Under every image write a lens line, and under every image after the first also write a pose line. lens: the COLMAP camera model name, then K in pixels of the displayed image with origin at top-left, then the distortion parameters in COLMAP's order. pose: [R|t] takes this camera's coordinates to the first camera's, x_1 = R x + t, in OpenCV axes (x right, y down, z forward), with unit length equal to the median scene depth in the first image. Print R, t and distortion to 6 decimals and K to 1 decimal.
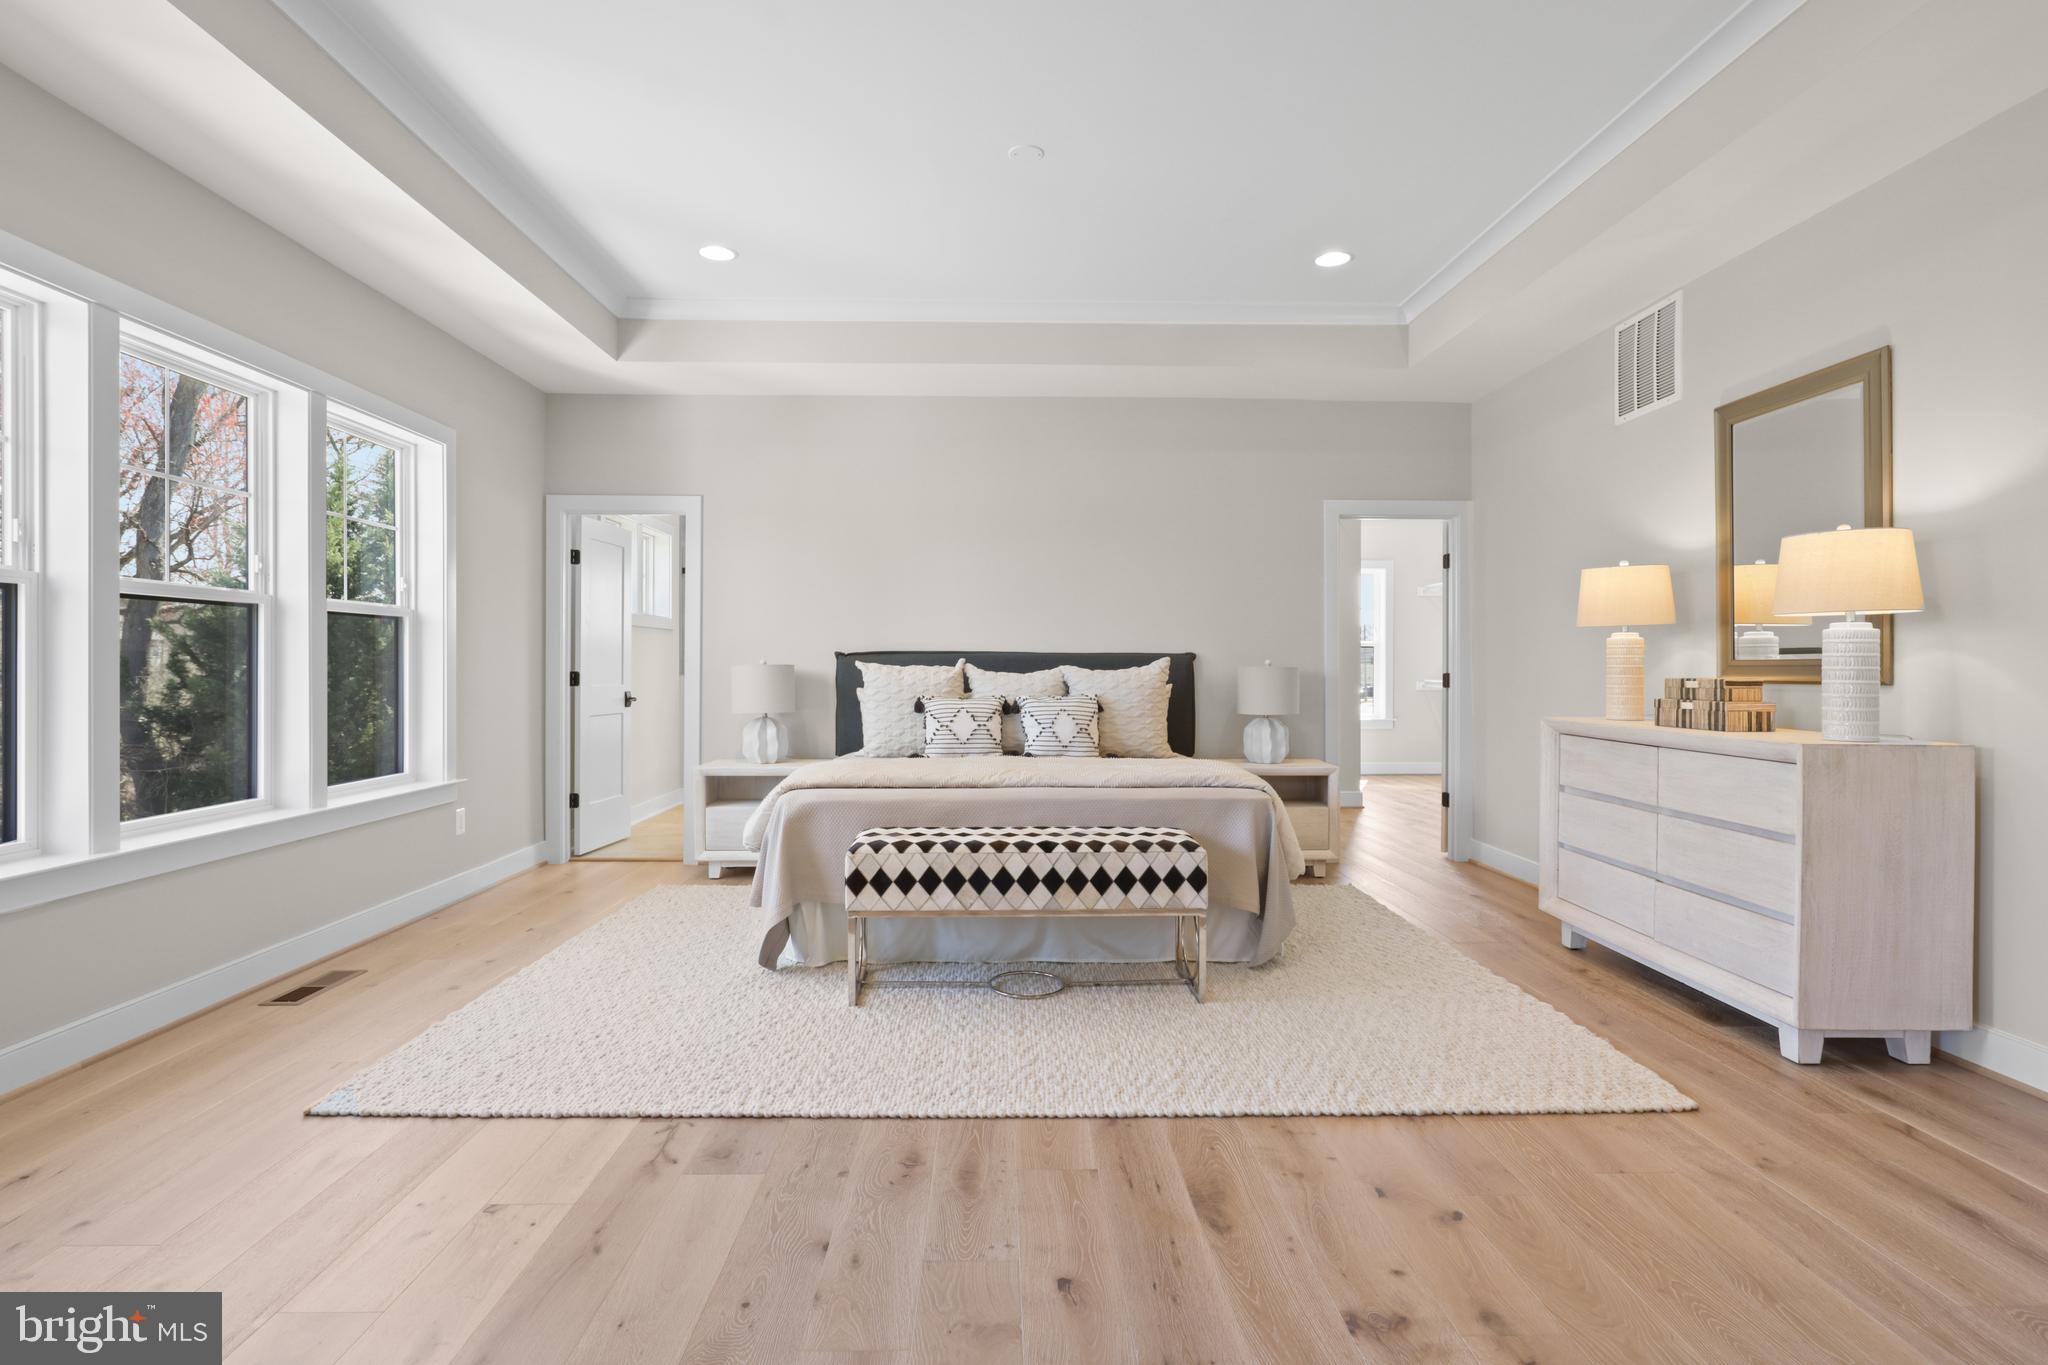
lens RADIAL K [[1021.5, 0, 1022.0], [0, 1021.5, 665.7], [0, 0, 1]] dist [-0.009927, 0.000573]
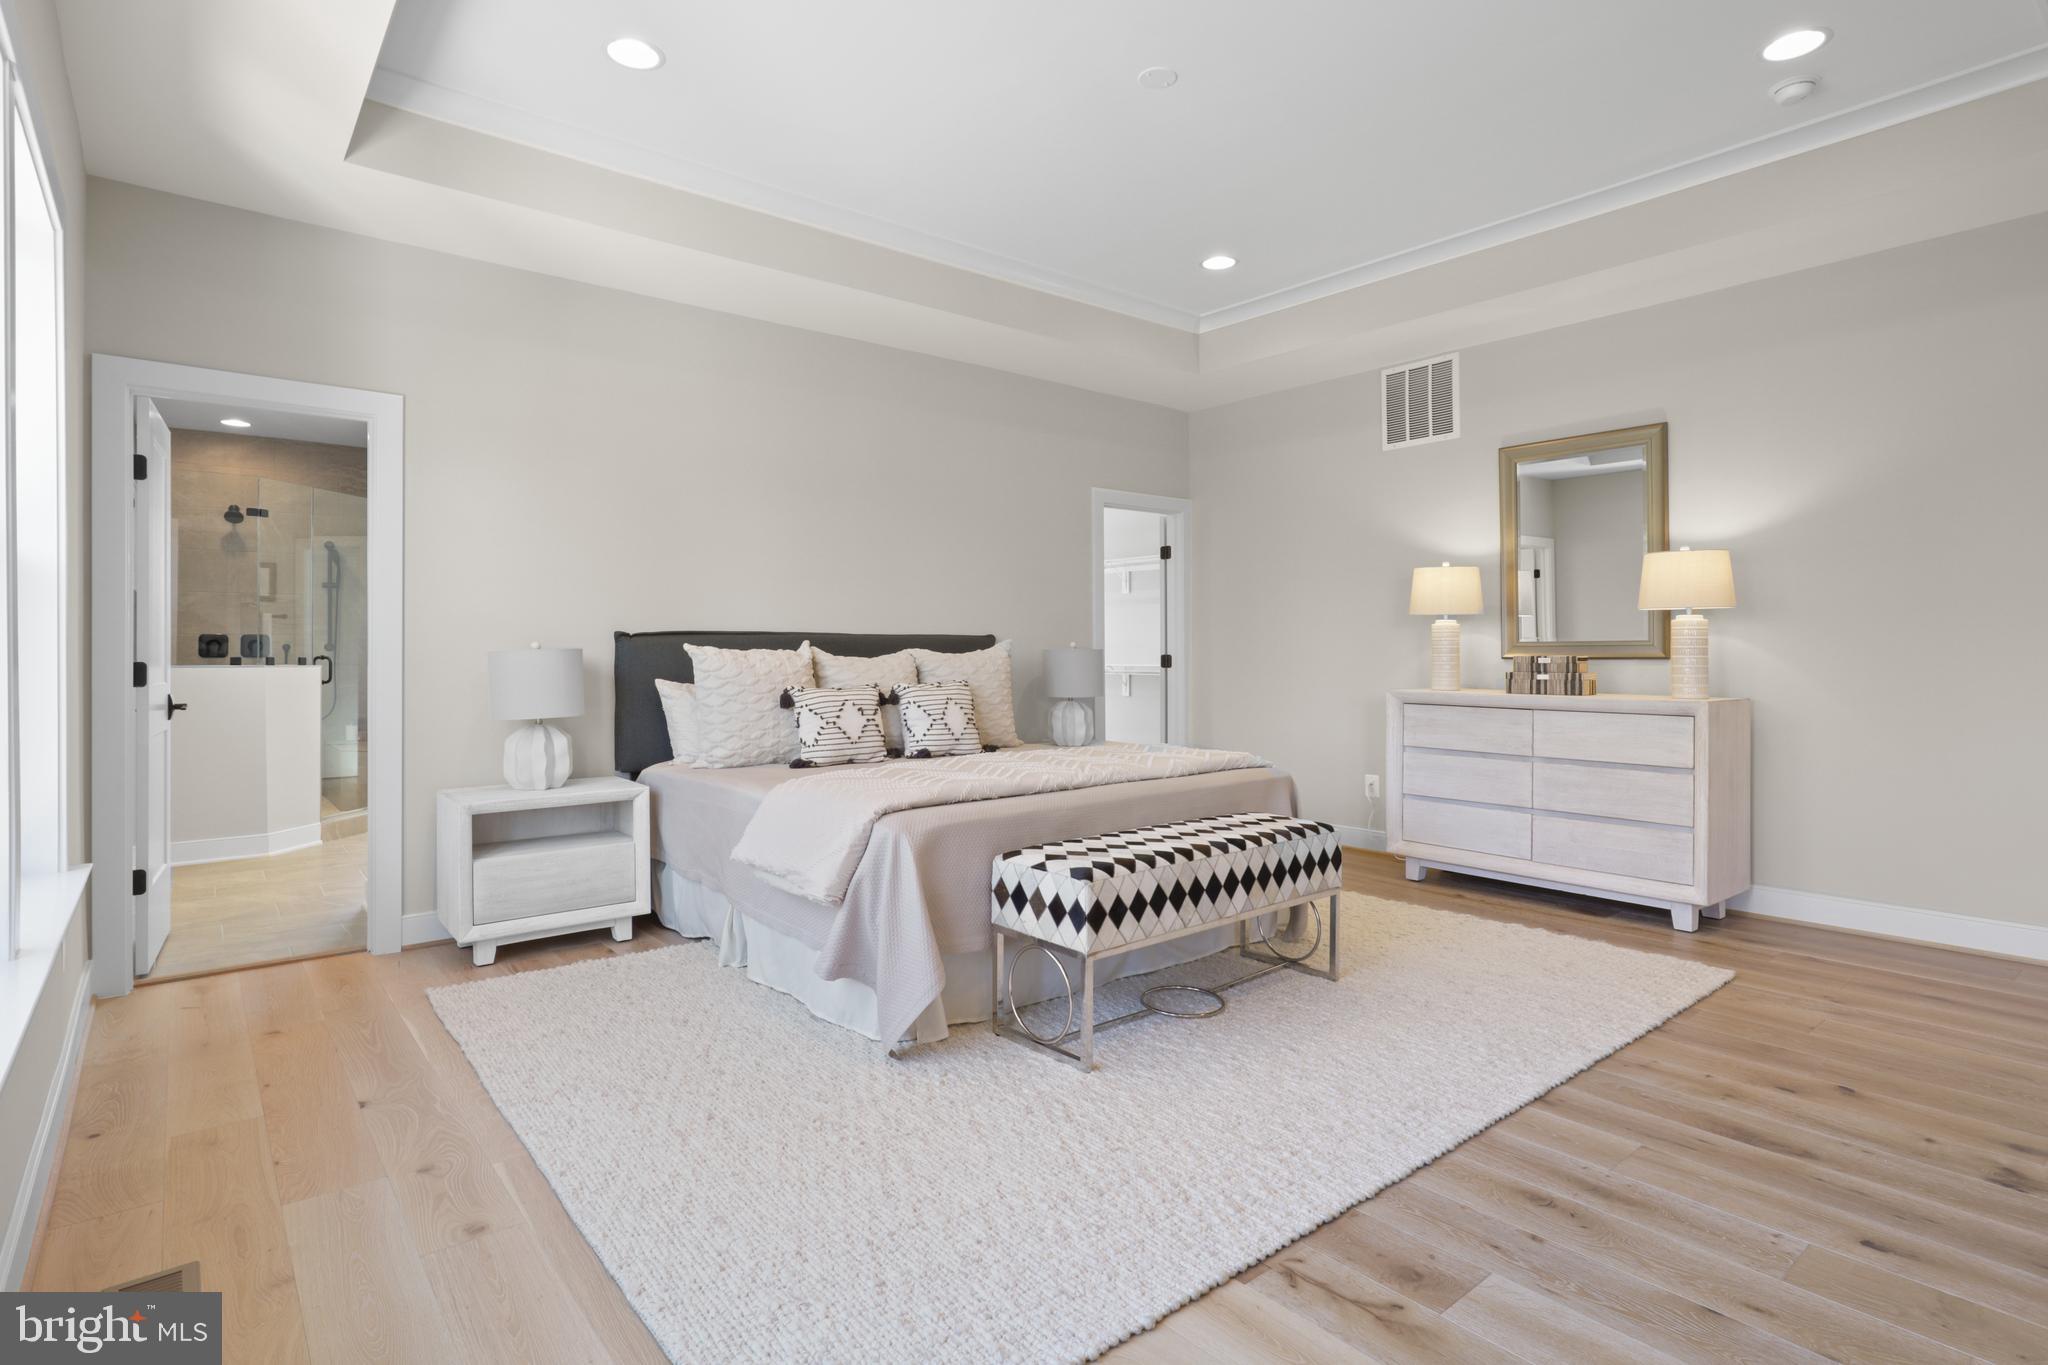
lens RADIAL K [[1026.6, 0, 1028.3], [0, 1026.6, 647.7], [0, 0, 1]] dist [-0.004046, 0.000938]
pose [[0.788271, -0.003227, 0.615319, -0.592185], [0.004425, 0.999990, -0.000424, -0.000186], [-0.615312, 0.003057, 0.788278, 0.330637]]
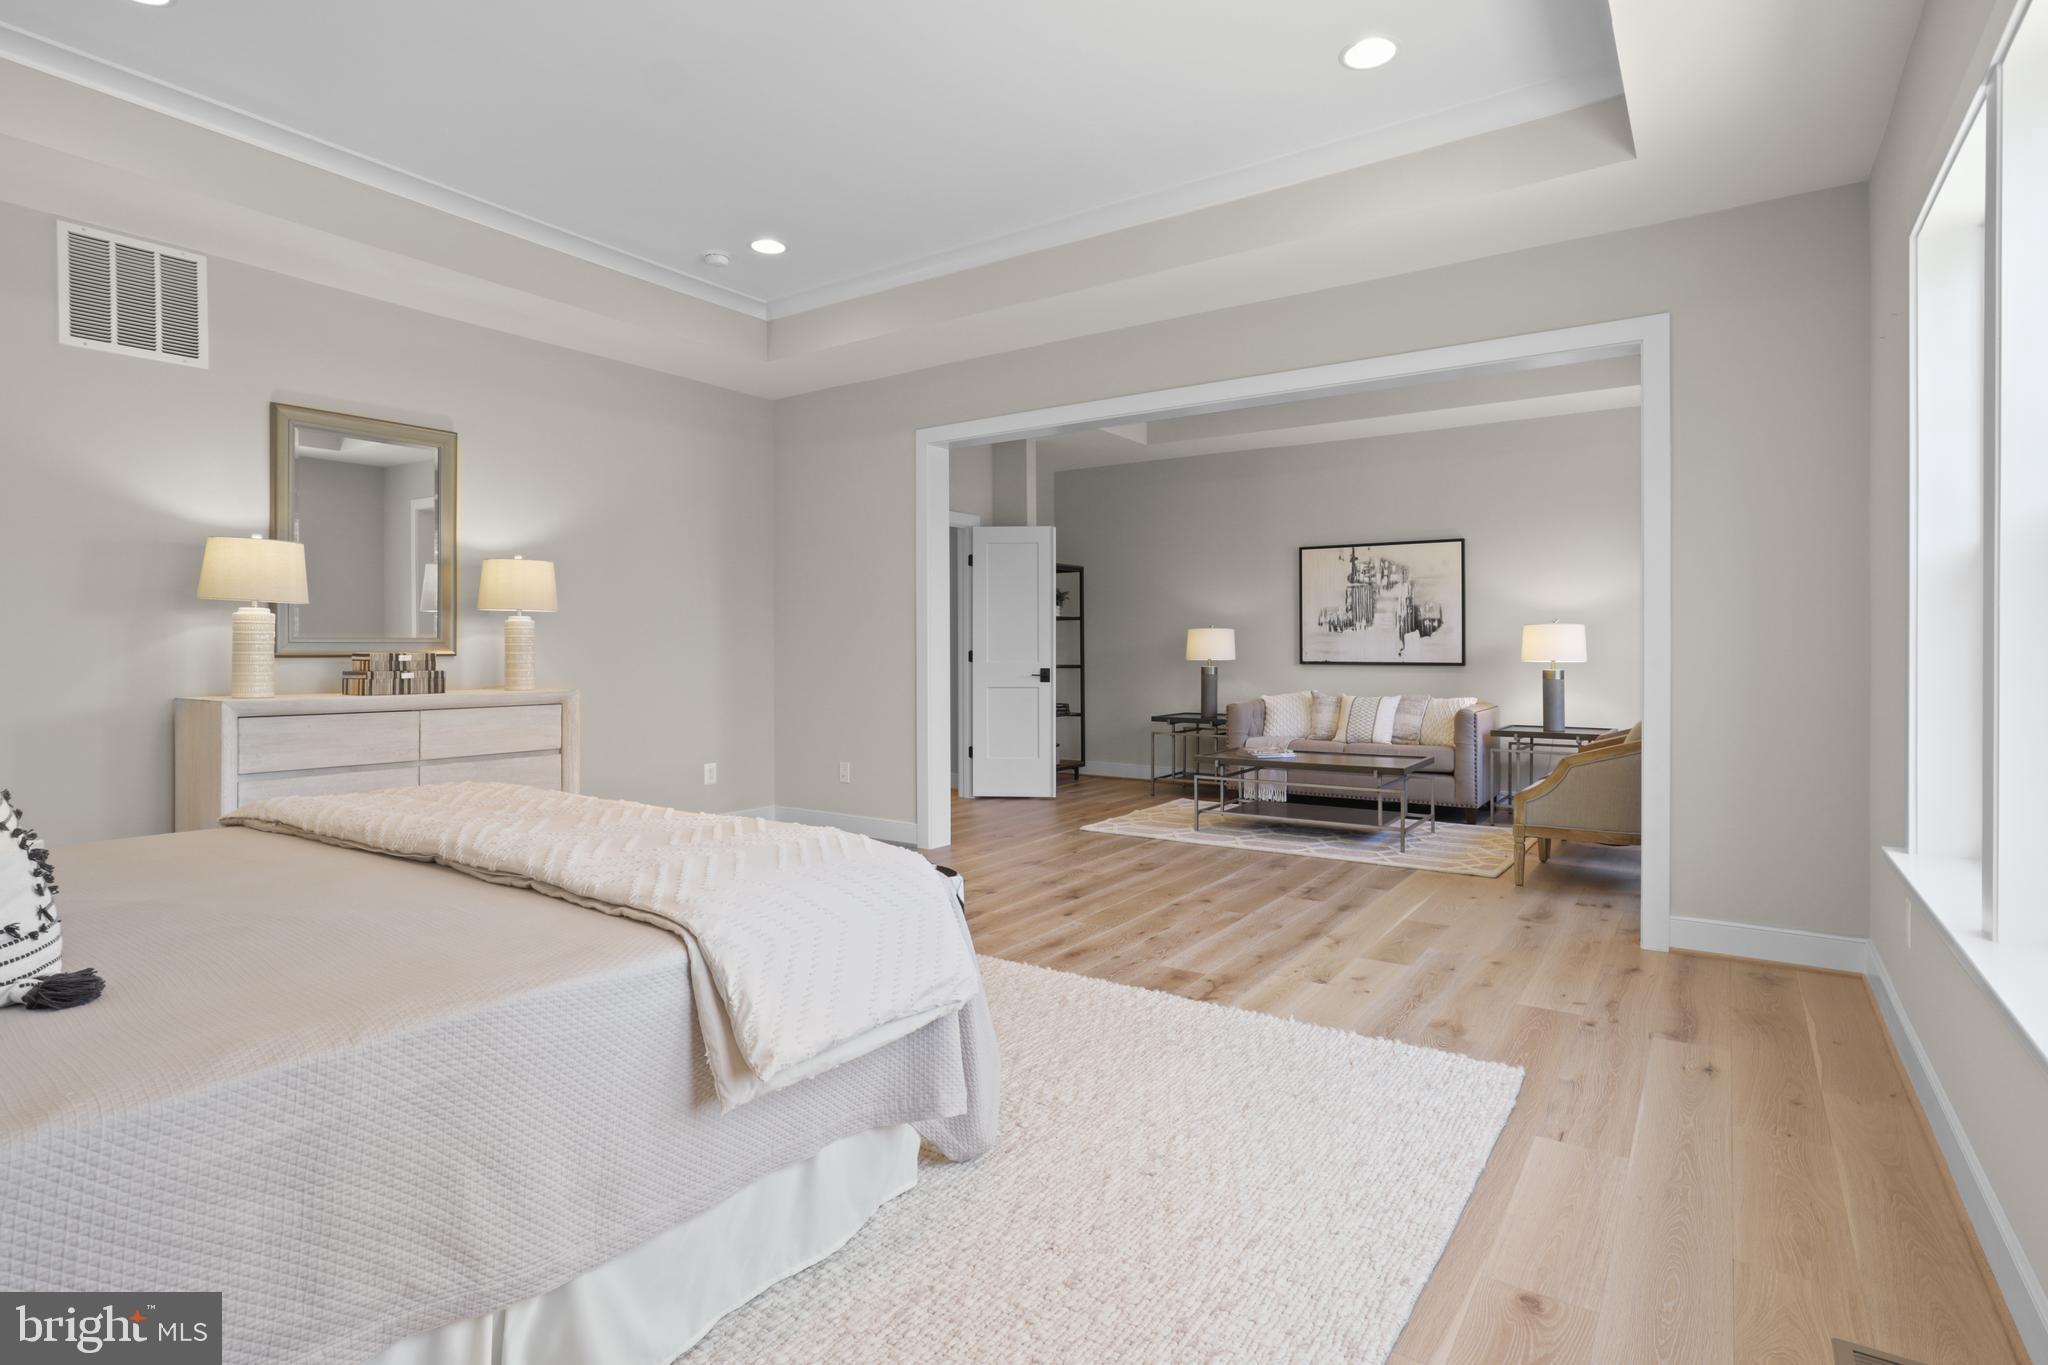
lens RADIAL K [[1013.2, 0, 1031.5], [0, 1013.2, 649.3], [0, 0, 1]] dist [-0.018443, 0.000564]
pose [[-0.806073, -0.005097, 0.591794, -0.579724], [-0.003368, 0.999986, 0.004024, 0.000690], [-0.591807, 0.001251, -0.806079, 1.353259]]
